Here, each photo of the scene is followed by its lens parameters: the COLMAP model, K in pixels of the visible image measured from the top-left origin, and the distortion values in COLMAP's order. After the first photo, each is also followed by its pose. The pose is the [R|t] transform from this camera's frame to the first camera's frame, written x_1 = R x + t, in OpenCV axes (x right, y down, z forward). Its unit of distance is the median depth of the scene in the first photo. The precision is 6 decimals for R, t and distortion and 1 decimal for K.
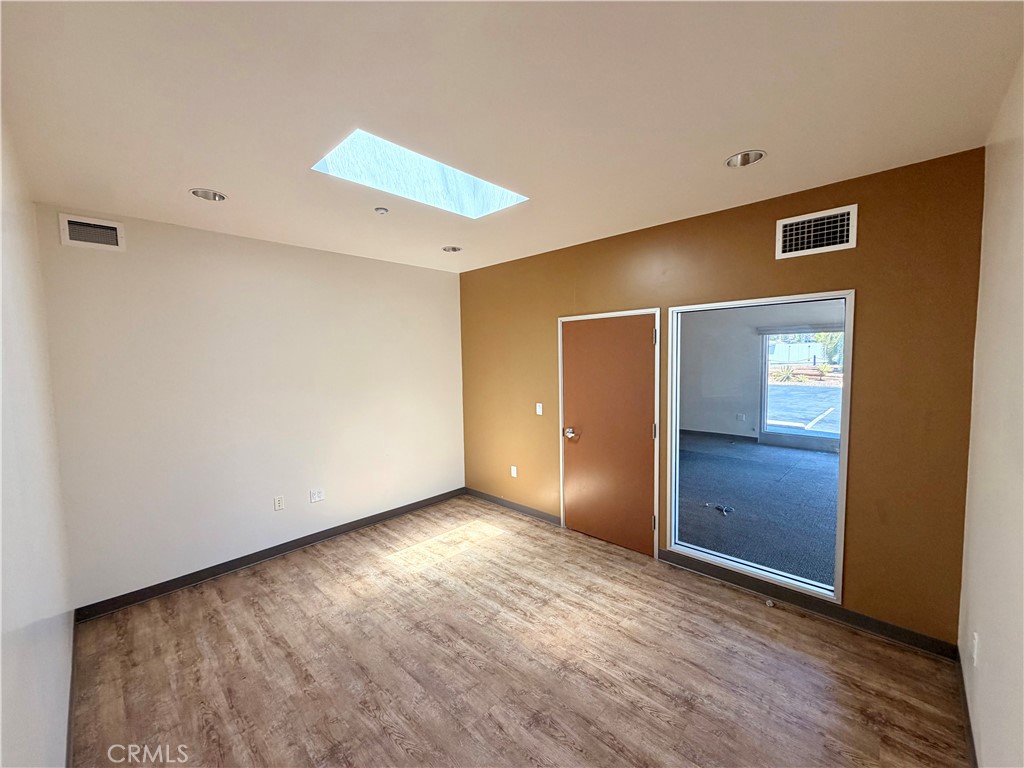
lens RADIAL K [[407.5, 0, 507.3], [0, 407.5, 382.2], [0, 0, 1]] dist [-0.001450, 0.000790]
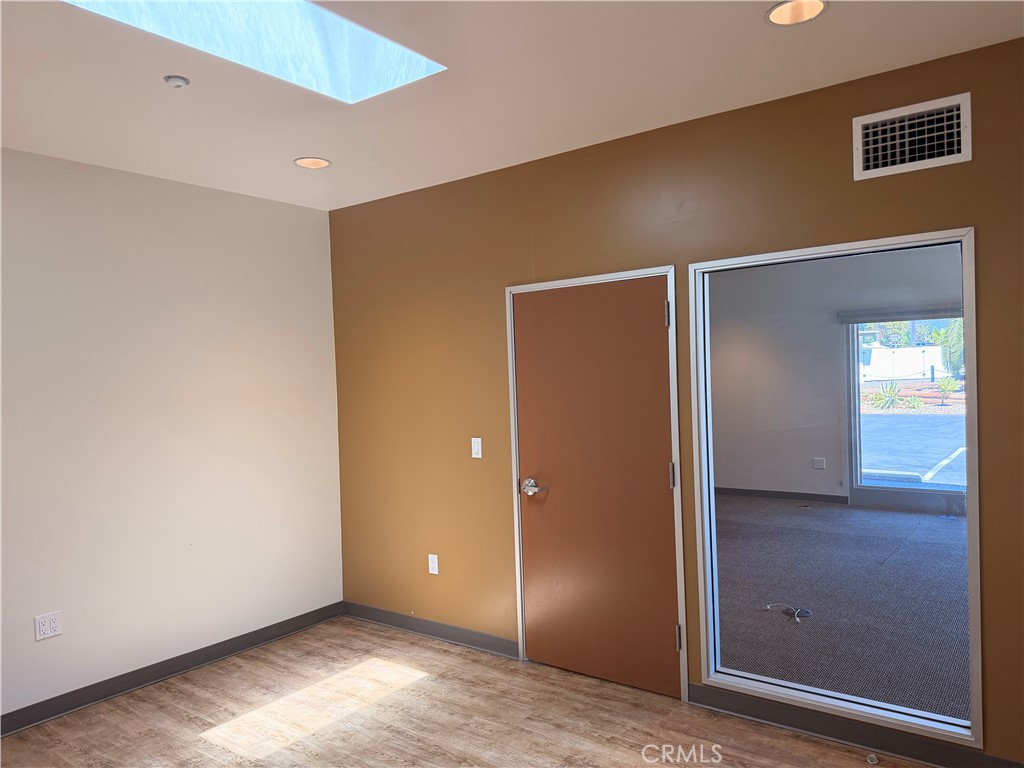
lens RADIAL K [[725.4, 0, 513.0], [0, 725.4, 385.2], [0, 0, 1]] dist [0.026948, -0.028959]
pose [[0.992390, -0.016250, 0.122060, 0.011010], [0.022788, 0.998368, -0.052360, 0.043373], [-0.121010, 0.054744, 0.991141, -0.004817]]
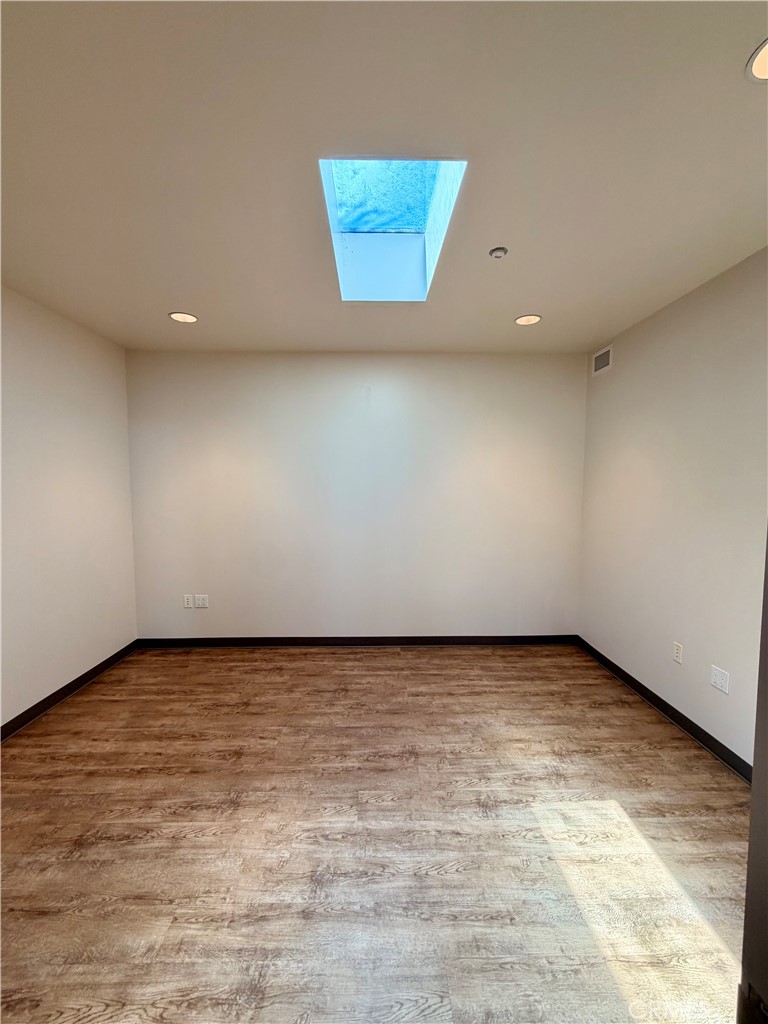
lens RADIAL K [[407.5, 0, 384.6], [0, 407.5, 512.0], [0, 0, 1]] dist [-0.001450, 0.000790]
pose [[-0.698072, 0.074921, -0.712097, 0.356720], [-0.032964, 0.990094, 0.136485, -0.041285], [0.715268, 0.118750, -0.688687, 1.275113]]
